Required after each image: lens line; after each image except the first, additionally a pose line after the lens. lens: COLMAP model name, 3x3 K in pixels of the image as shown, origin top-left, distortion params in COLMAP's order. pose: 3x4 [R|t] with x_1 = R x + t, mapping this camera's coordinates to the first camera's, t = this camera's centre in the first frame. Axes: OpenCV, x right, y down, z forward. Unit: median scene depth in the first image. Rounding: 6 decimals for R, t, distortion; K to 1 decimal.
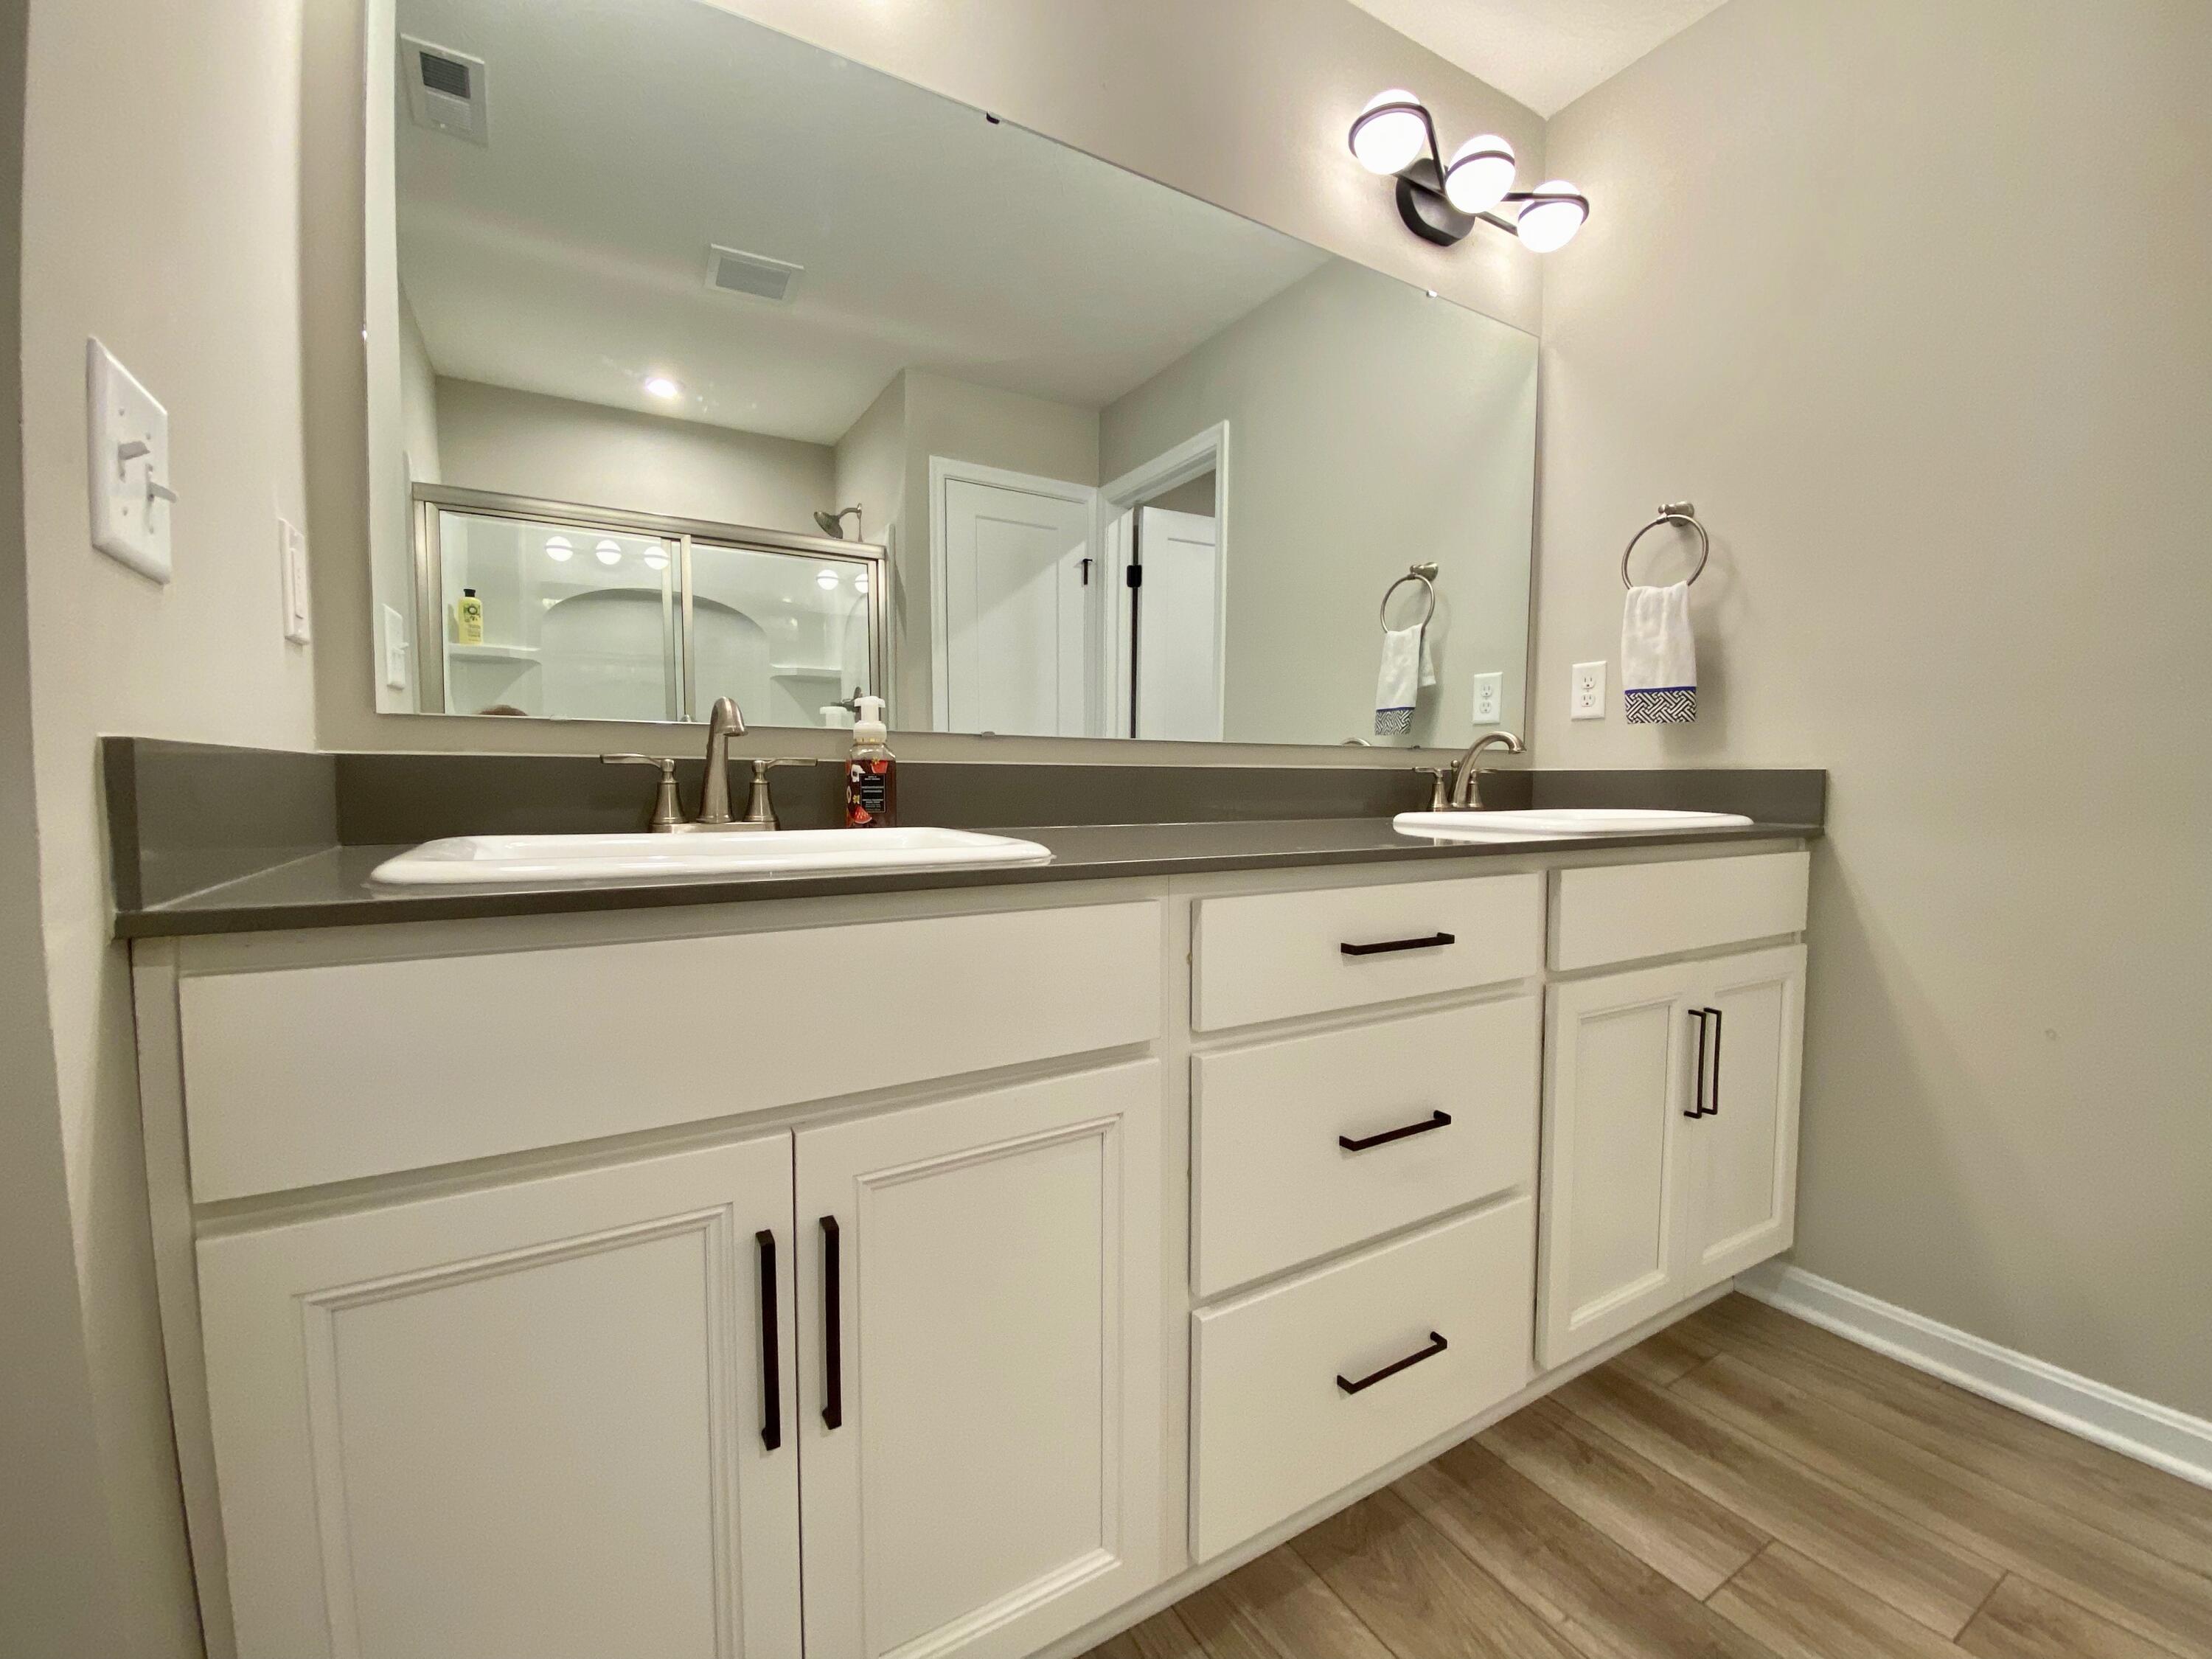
lens RADIAL K [[914.6, 0, 1106.0], [0, 914.6, 829.5], [0, 0, 1]] dist [0.054169, -0.048241]
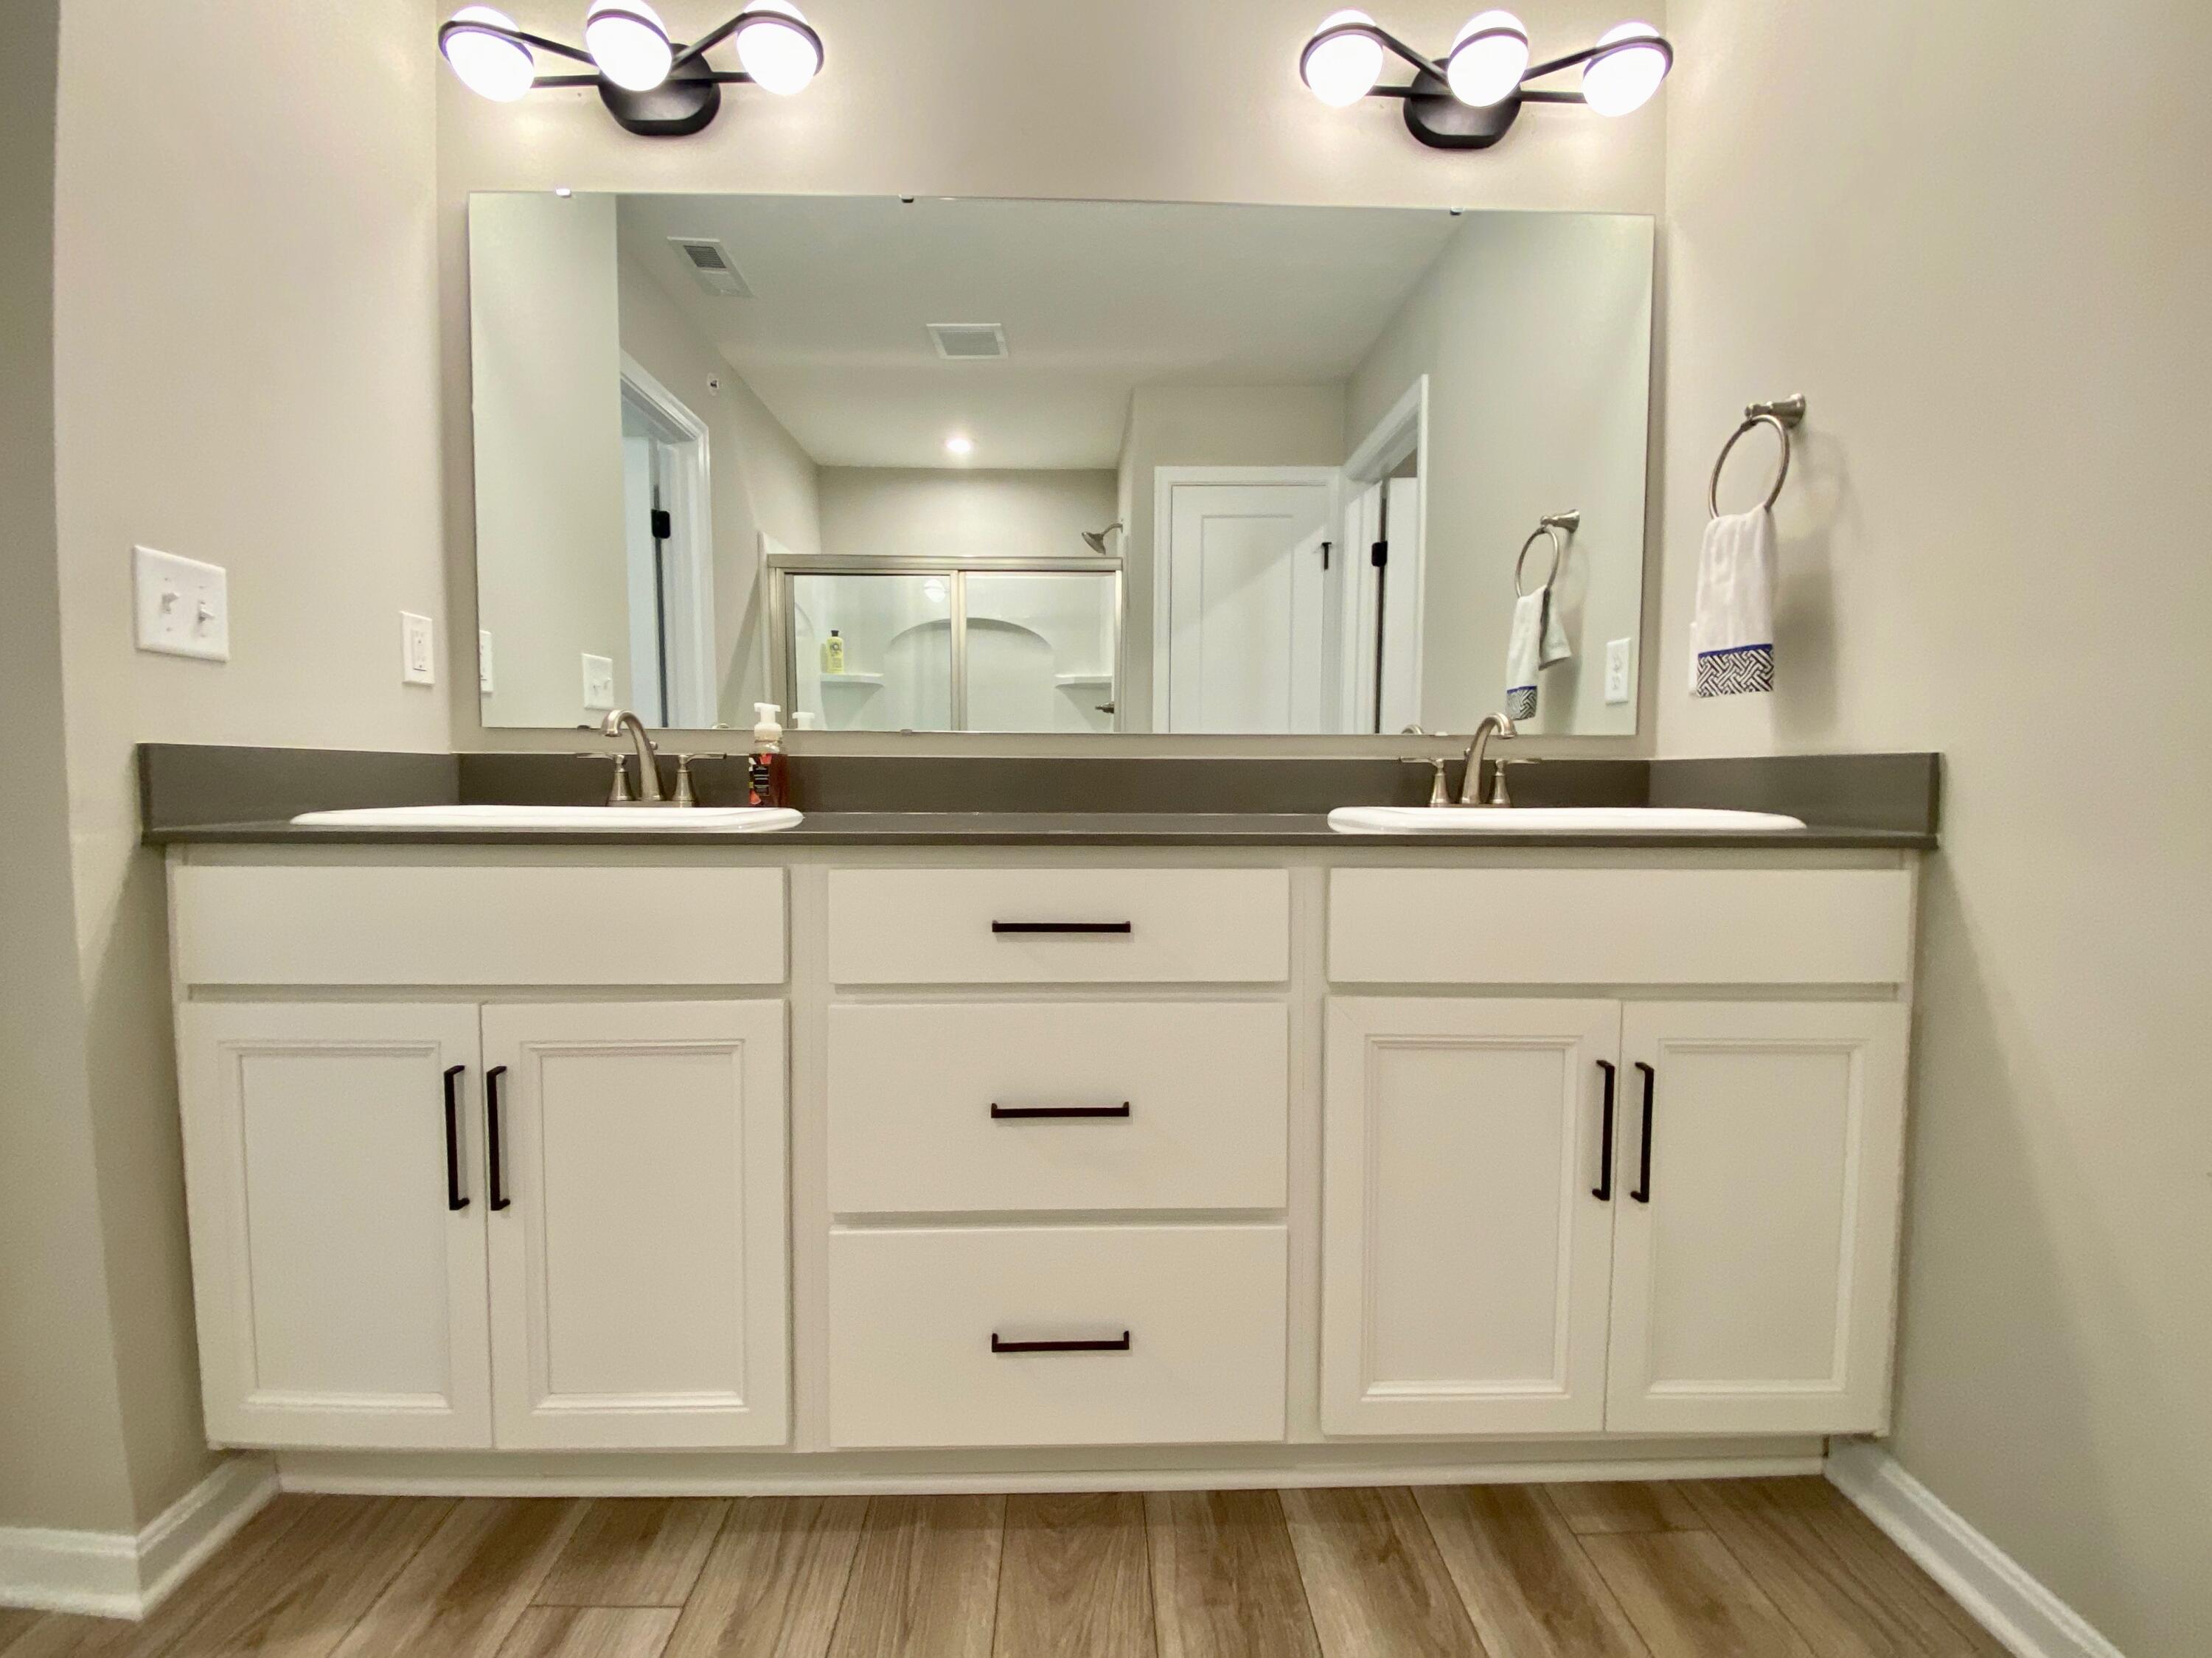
lens RADIAL K [[969.7, 0, 1106.0], [0, 969.7, 829.0], [0, 0, 1]] dist [0.002042, -0.008333]
pose [[0.867788, 0.023359, -0.496385, 0.551507], [-0.028311, 0.999596, -0.002455, 0.011078], [0.496128, 0.016184, 0.868099, 0.064507]]
